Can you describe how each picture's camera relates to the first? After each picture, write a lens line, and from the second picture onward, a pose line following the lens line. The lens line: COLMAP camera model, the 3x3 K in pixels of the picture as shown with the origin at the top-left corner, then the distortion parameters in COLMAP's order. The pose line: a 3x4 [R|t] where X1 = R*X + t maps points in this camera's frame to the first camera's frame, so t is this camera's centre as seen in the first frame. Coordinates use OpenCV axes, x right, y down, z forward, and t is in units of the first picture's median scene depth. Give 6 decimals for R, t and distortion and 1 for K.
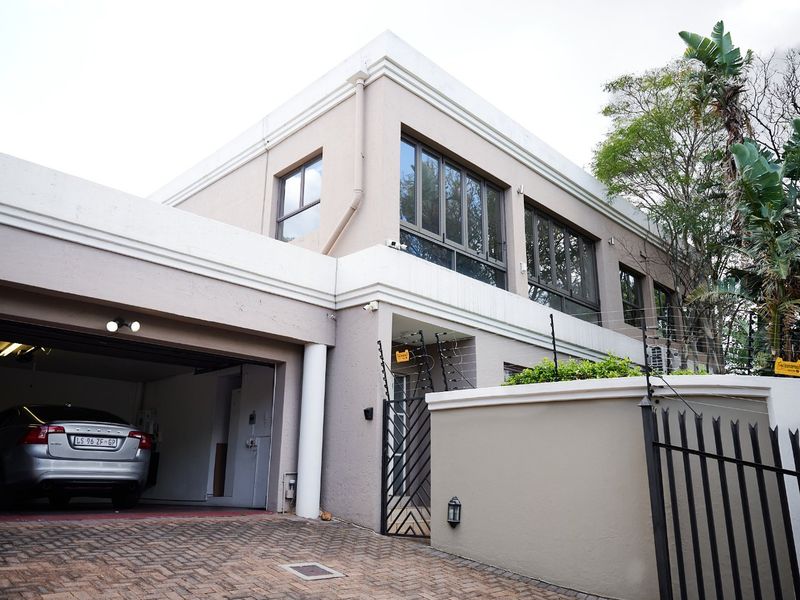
lens RADIAL K [[579.4, 0, 400.8], [0, 579.4, 312.4], [0, 0, 1]] dist [-0.004969, -0.001697]
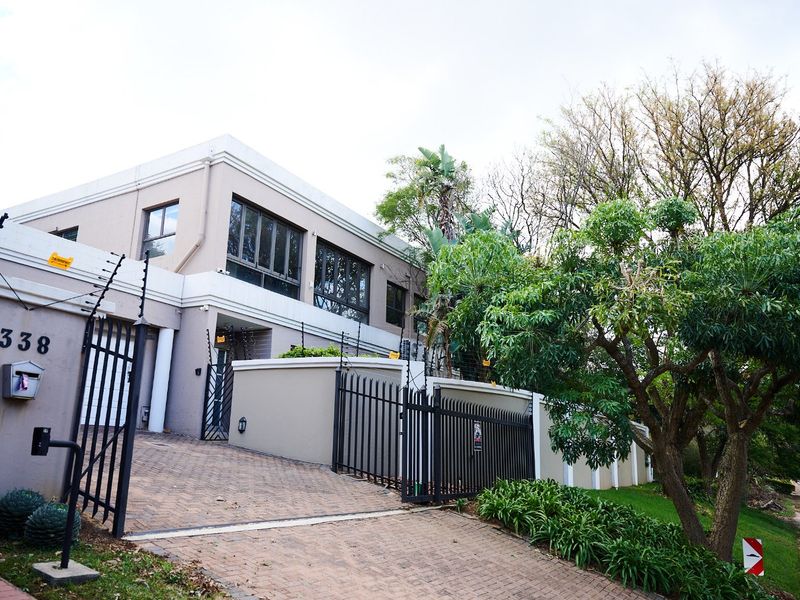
lens RADIAL K [[579.4, 0, 400.8], [0, 579.4, 312.4], [0, 0, 1]] dist [-0.004969, -0.001697]
pose [[0.963862, 0.067612, 0.257678, 0.057347], [-0.077467, 0.996594, 0.028274, -0.077865], [-0.254889, -0.047214, 0.965817, -0.663400]]
